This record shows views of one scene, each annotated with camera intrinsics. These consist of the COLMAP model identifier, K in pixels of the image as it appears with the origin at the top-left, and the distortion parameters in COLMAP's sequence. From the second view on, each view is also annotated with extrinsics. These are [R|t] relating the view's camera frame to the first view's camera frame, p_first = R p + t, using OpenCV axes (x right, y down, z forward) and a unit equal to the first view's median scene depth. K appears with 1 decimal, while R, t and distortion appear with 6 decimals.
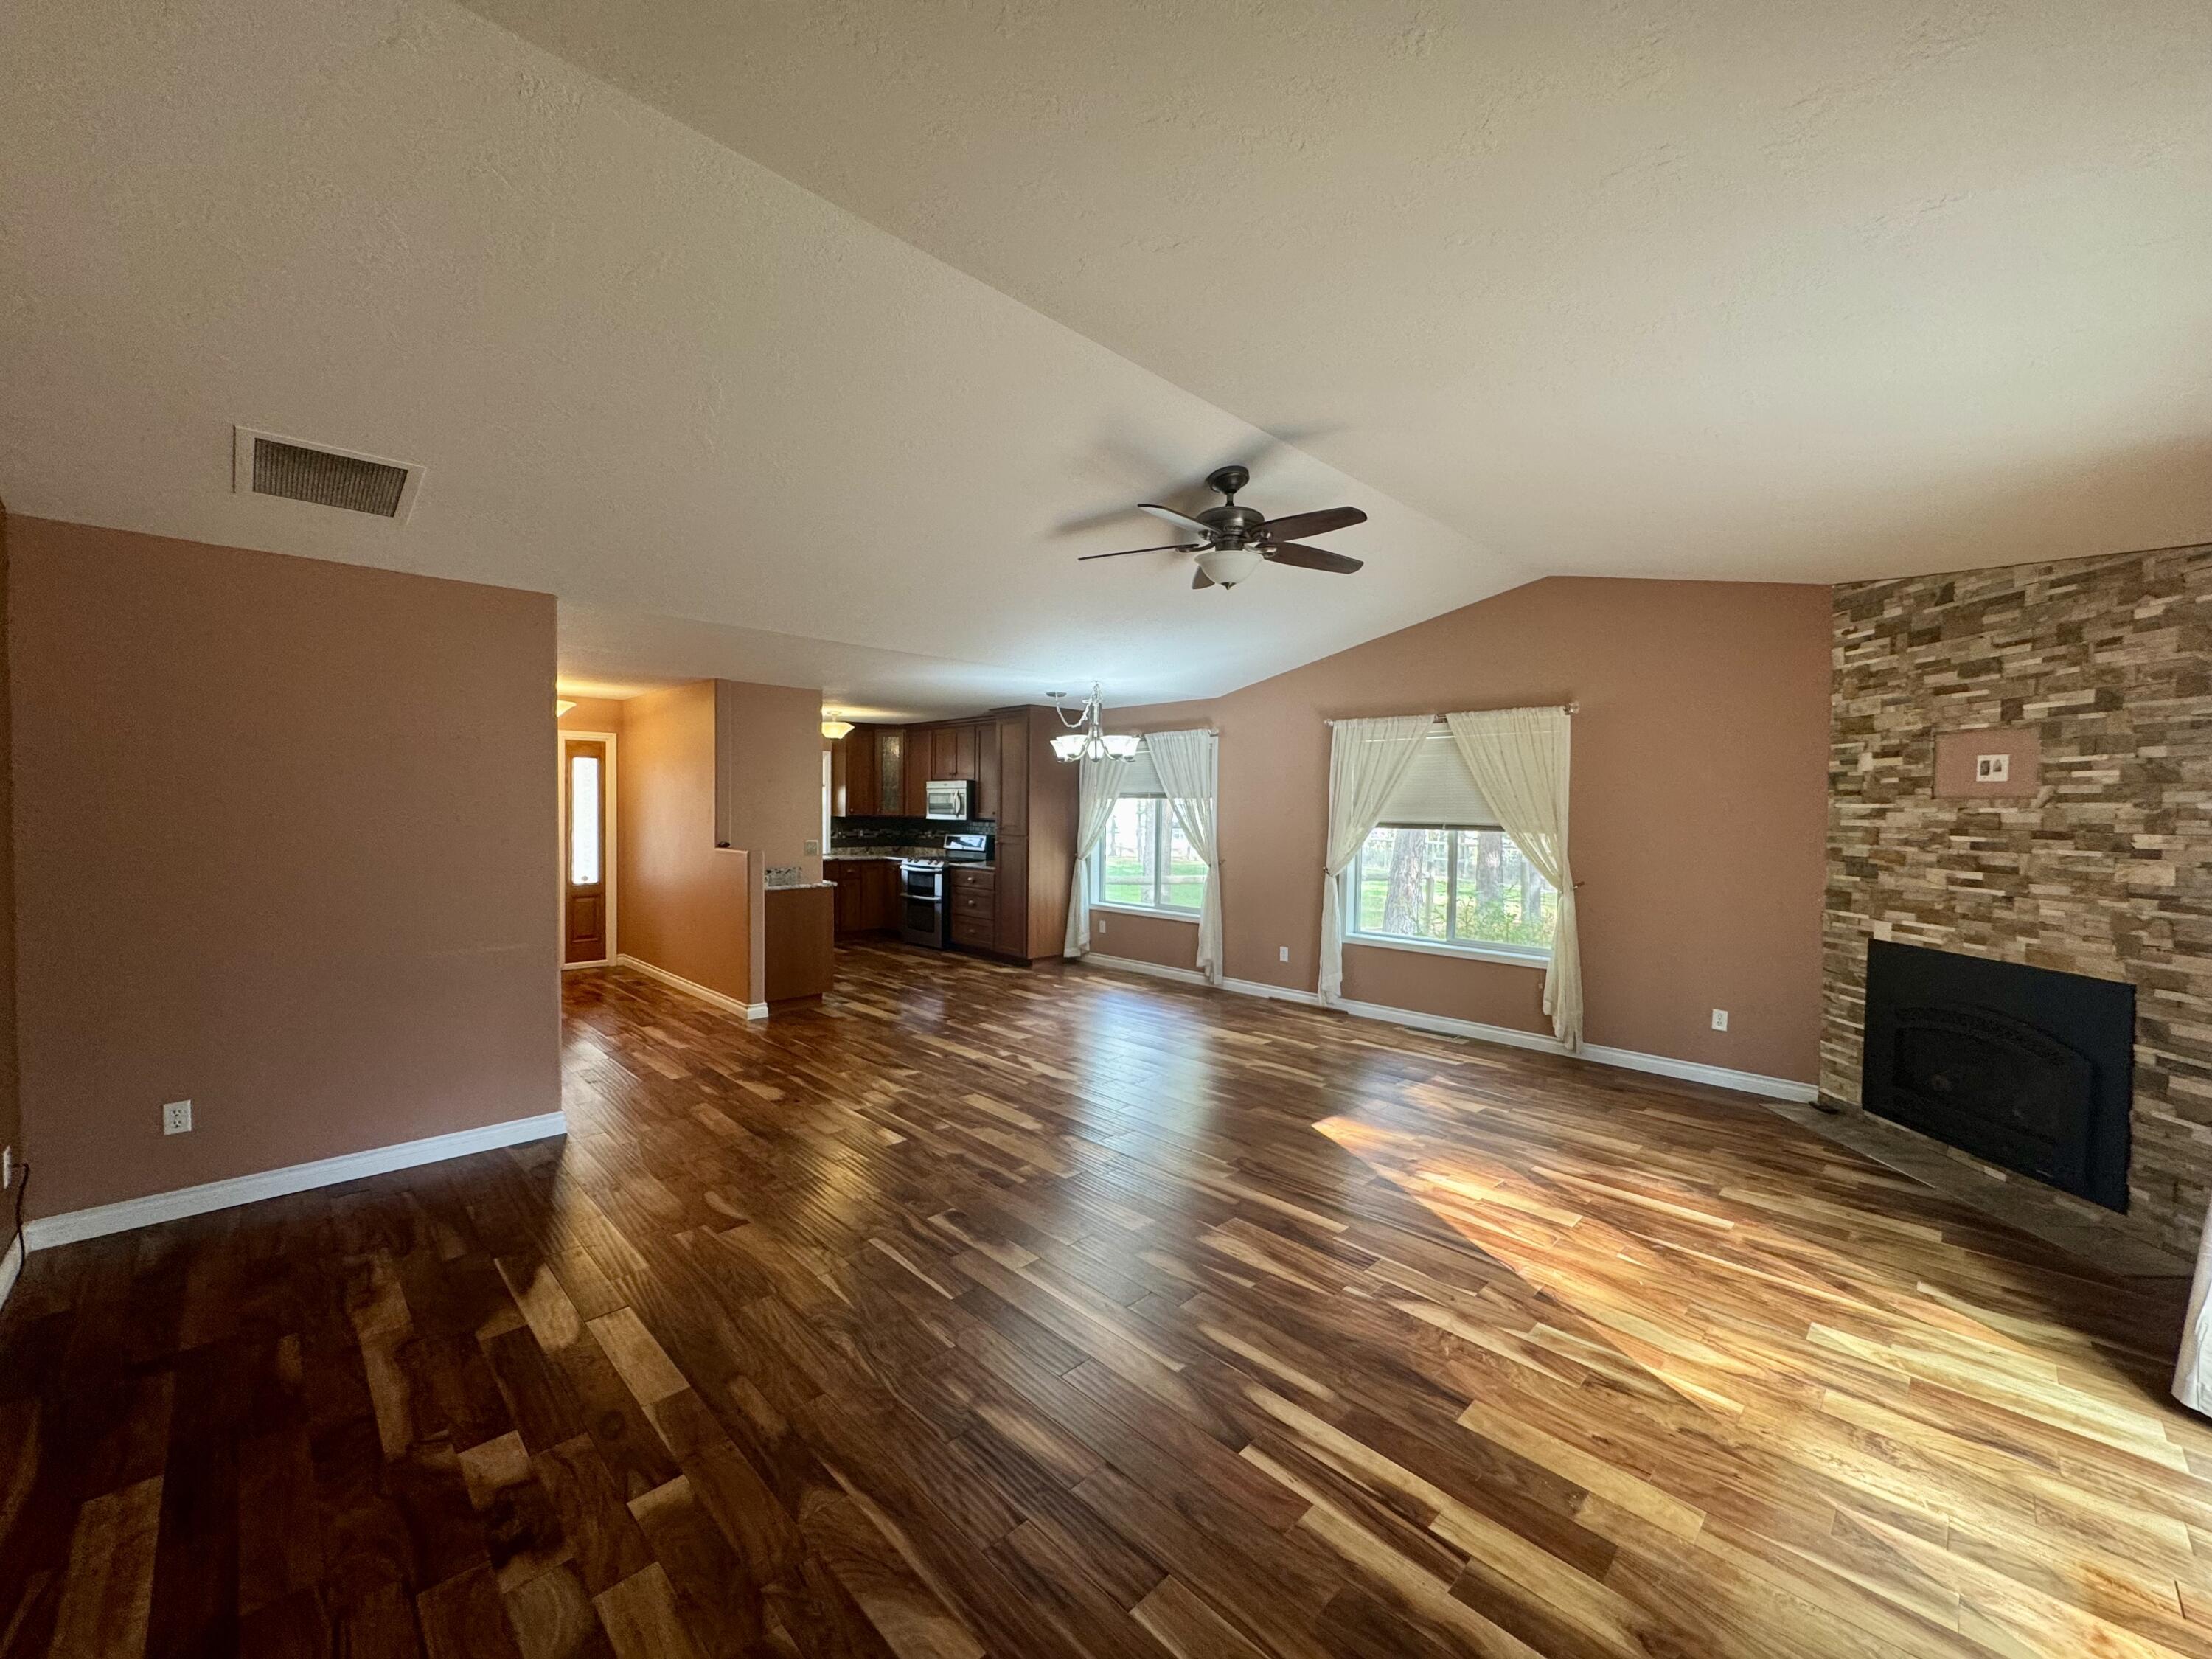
lens RADIAL K [[875.9, 0, 1106.0], [0, 875.9, 829.5], [0, 0, 1]] dist [-0.000975, -0.000279]
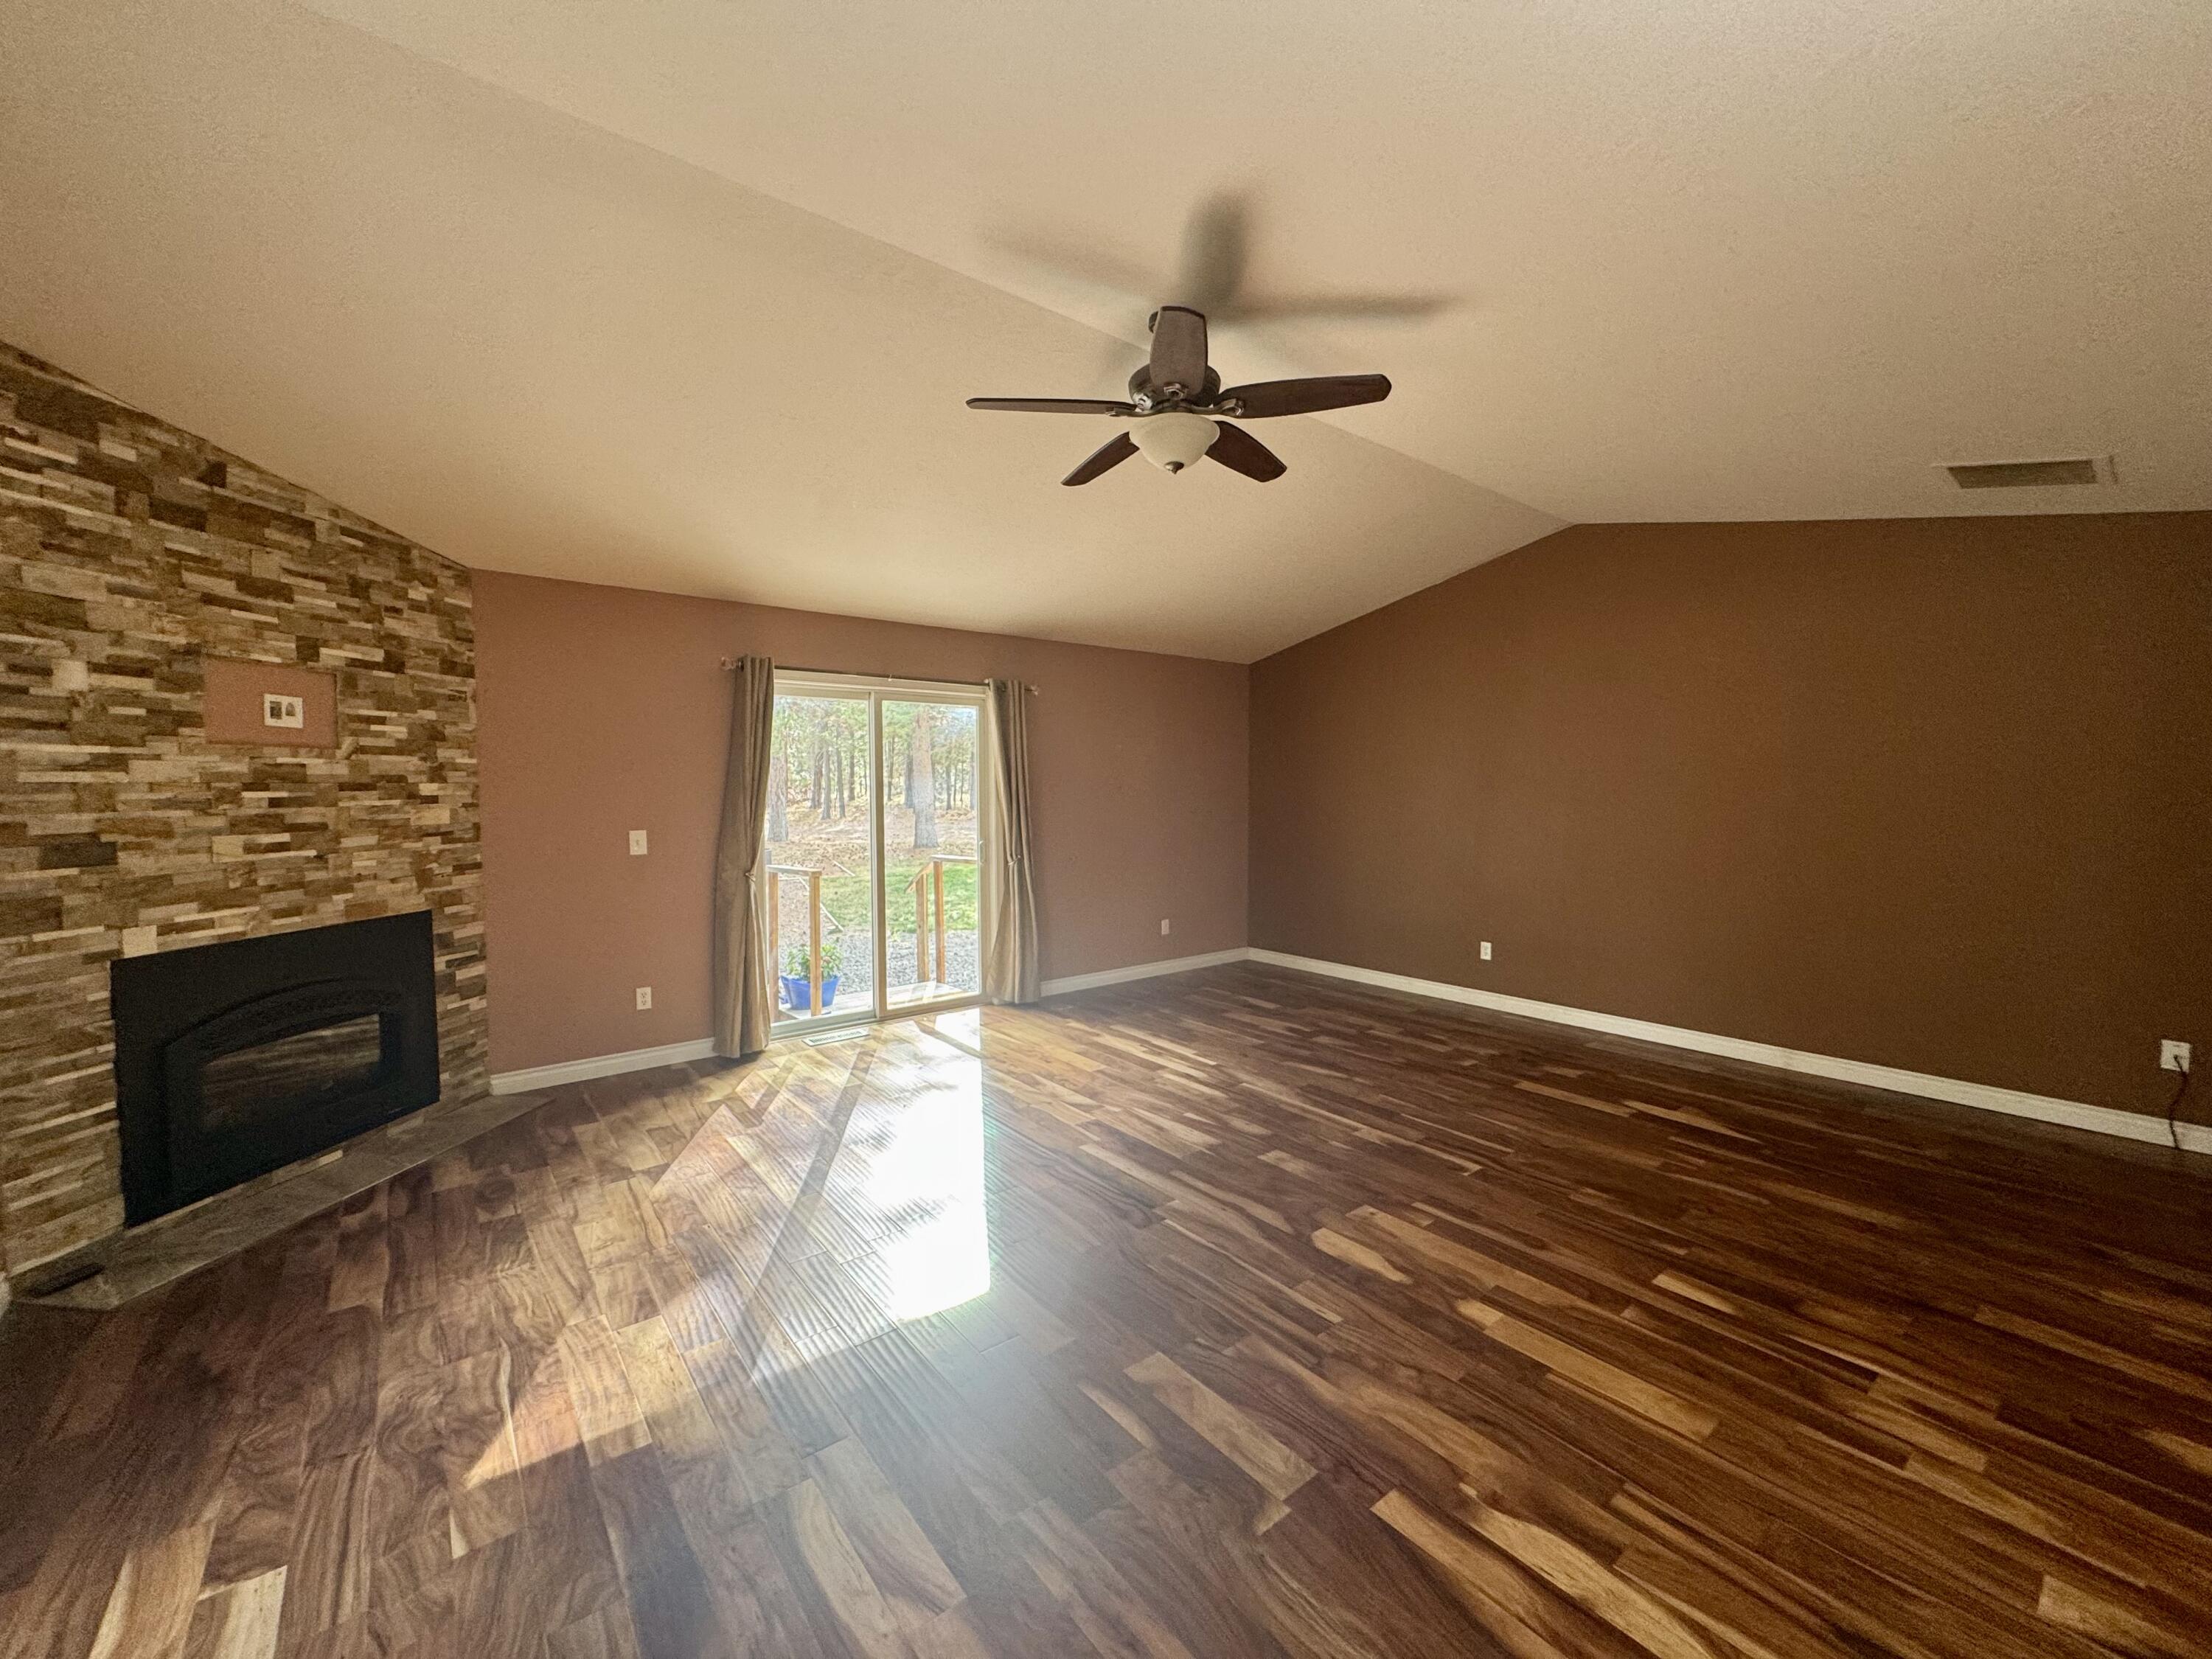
lens RADIAL K [[875.9, 0, 1106.0], [0, 875.9, 829.5], [0, 0, 1]] dist [-0.000975, -0.000279]
pose [[-0.993994, -0.011900, 0.108789, 0.112755], [-0.003197, 0.996804, 0.079826, -0.025689], [-0.109392, 0.078998, -0.990855, 1.793776]]
